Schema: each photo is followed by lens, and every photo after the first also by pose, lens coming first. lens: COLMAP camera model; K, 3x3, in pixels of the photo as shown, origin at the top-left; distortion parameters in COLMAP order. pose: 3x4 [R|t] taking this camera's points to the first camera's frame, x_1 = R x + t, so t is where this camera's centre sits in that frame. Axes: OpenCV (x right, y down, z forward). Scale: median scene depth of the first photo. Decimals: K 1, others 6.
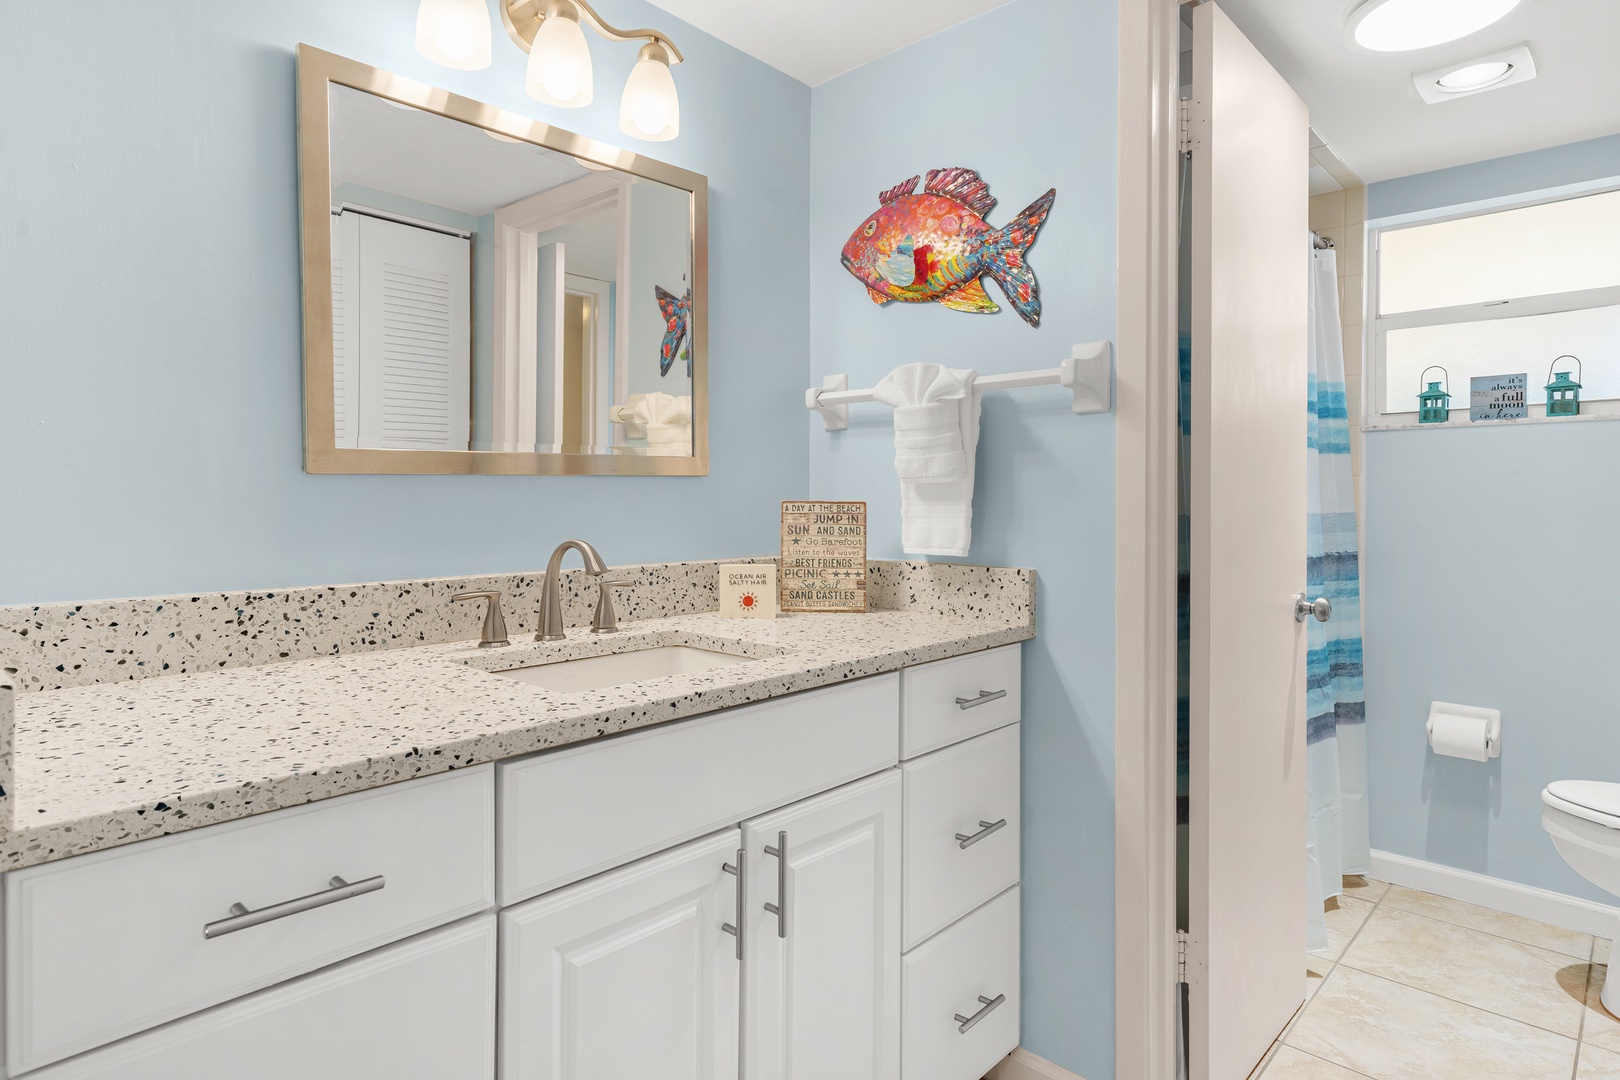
lens RADIAL K [[893.8, 0, 810.3], [0, 893.8, 502.6], [0, 0, 1]] dist [0.005337, 0.002870]
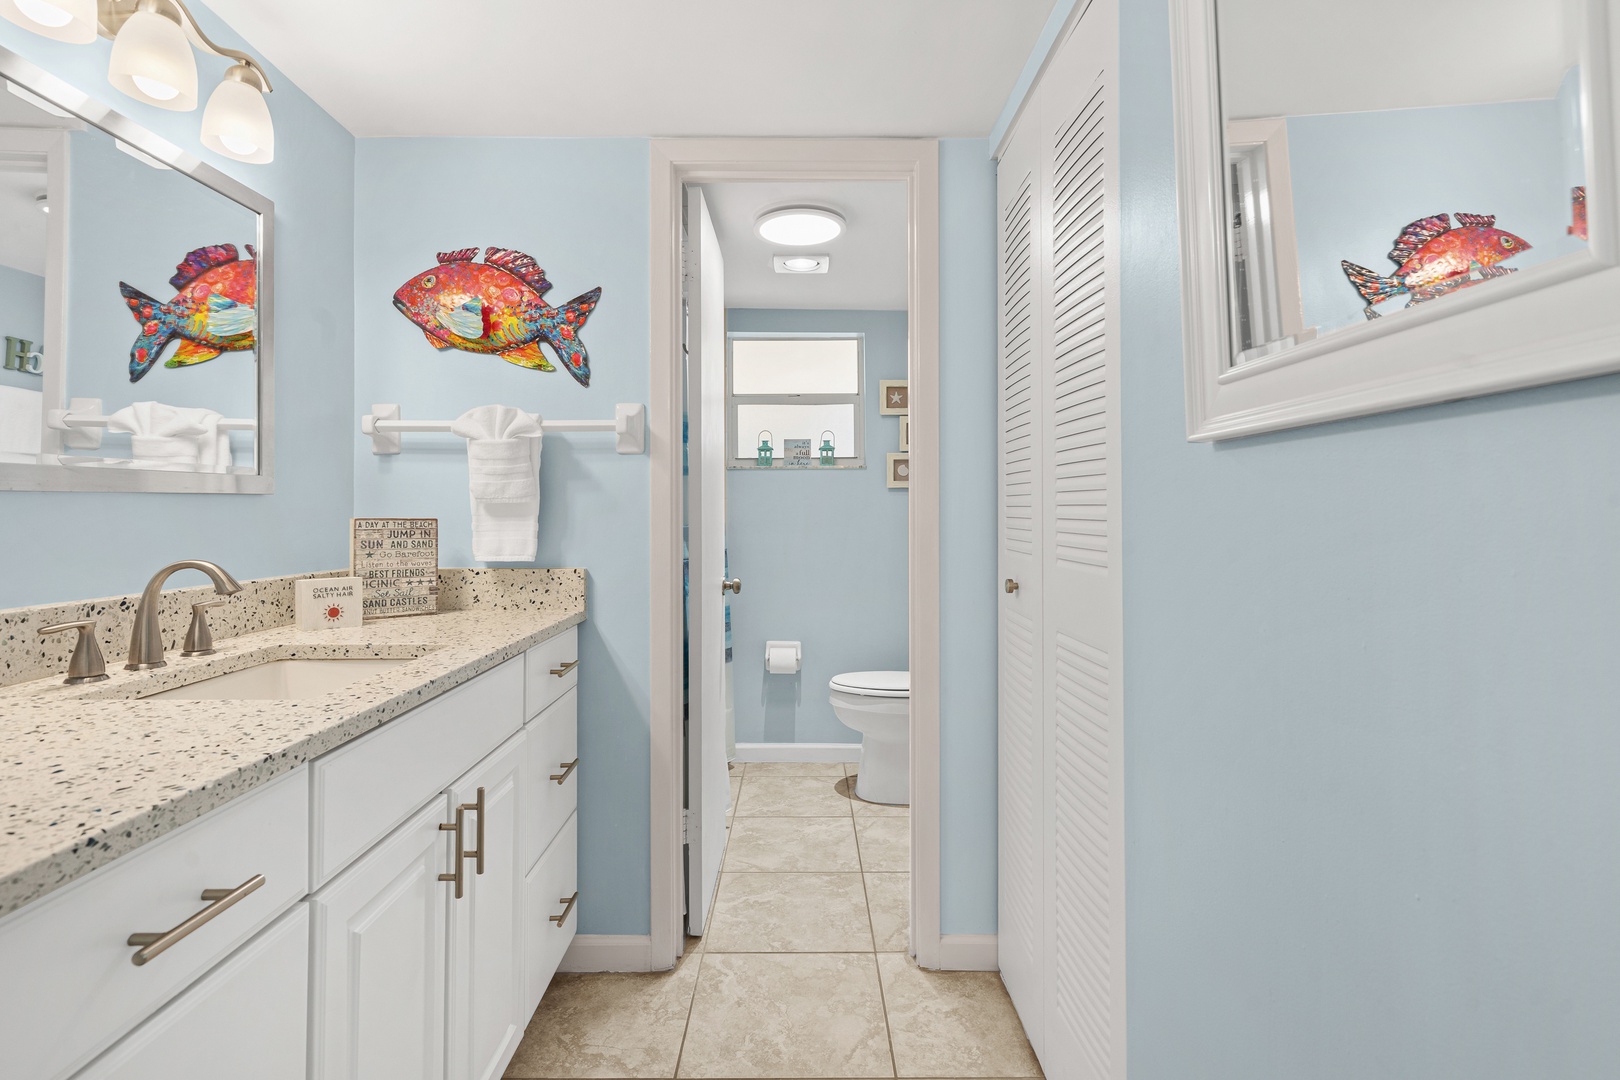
lens RADIAL K [[766.5, 0, 799.1], [0, 766.5, 502.8], [0, 0, 1]] dist [0.001290, 0.000397]
pose [[0.729654, 0.005910, 0.683791, -0.274817], [0.006526, 0.999857, -0.015605, -0.002519], [-0.683785, 0.015849, 0.729511, -0.046516]]
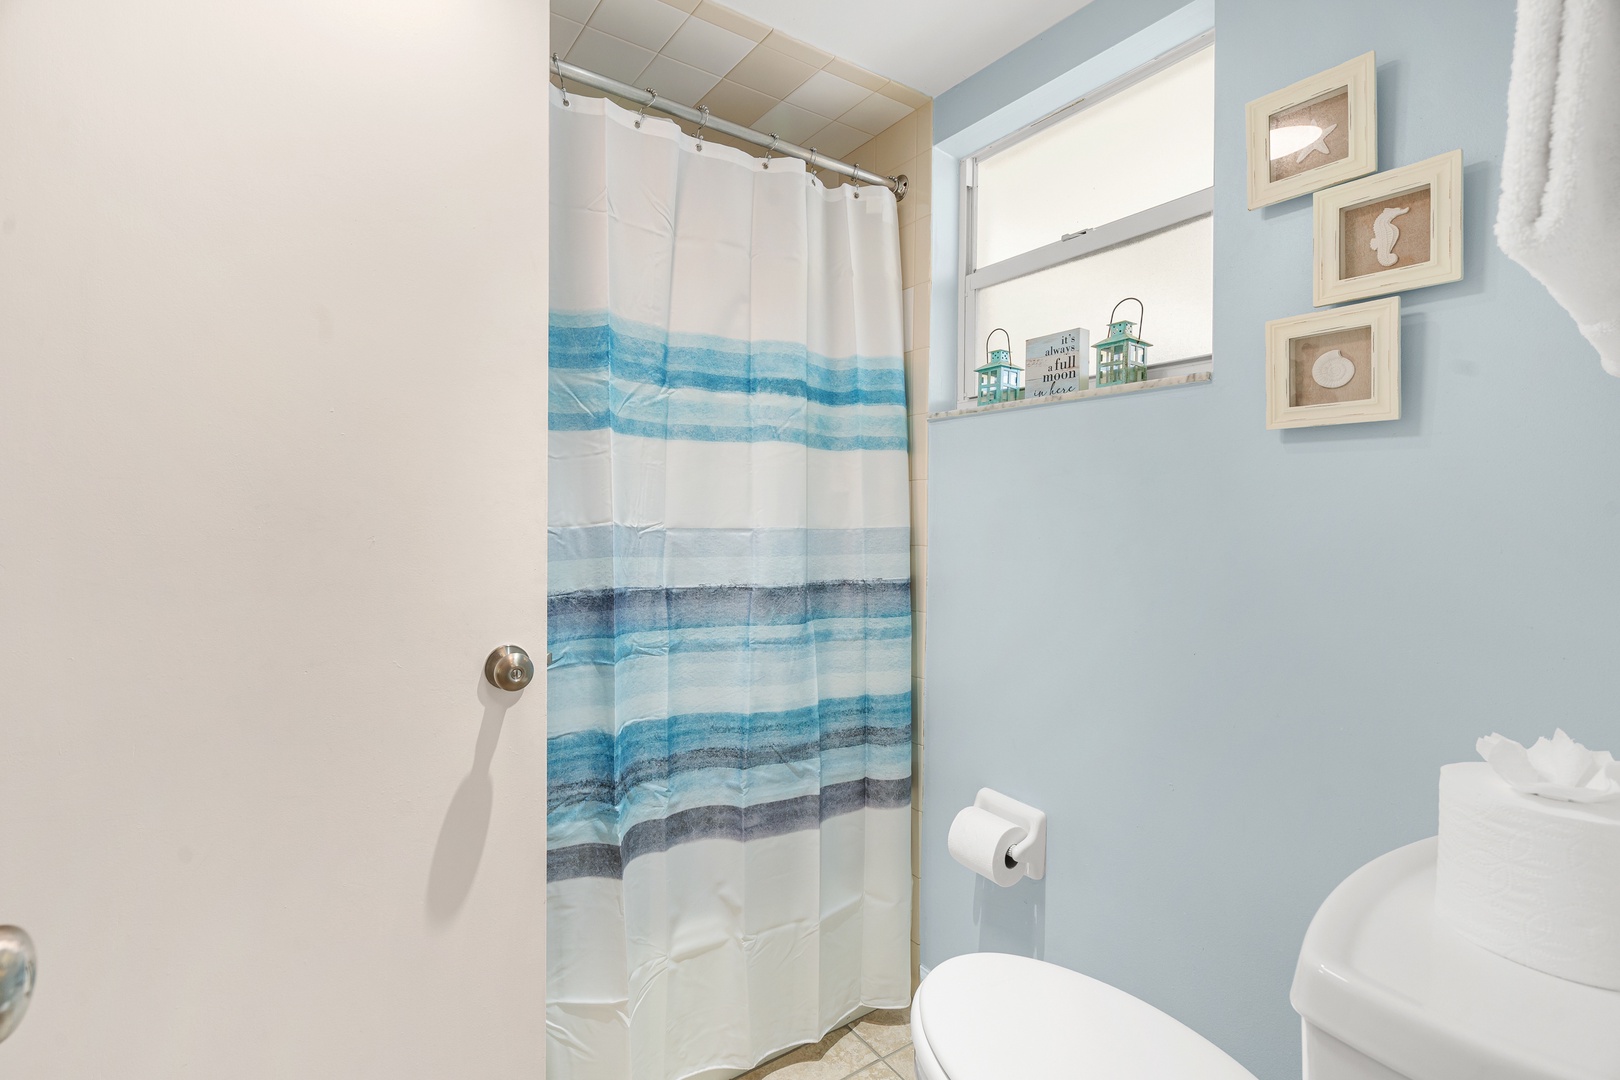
lens RADIAL K [[766.5, 0, 784.1], [0, 766.5, 508.9], [0, 0, 1]] dist [0.001290, 0.000397]
pose [[0.975481, -0.003559, -0.220054, 0.954229], [0.001928, 0.999969, -0.007625, -0.000006], [0.220074, 0.007014, 0.975458, 0.502986]]
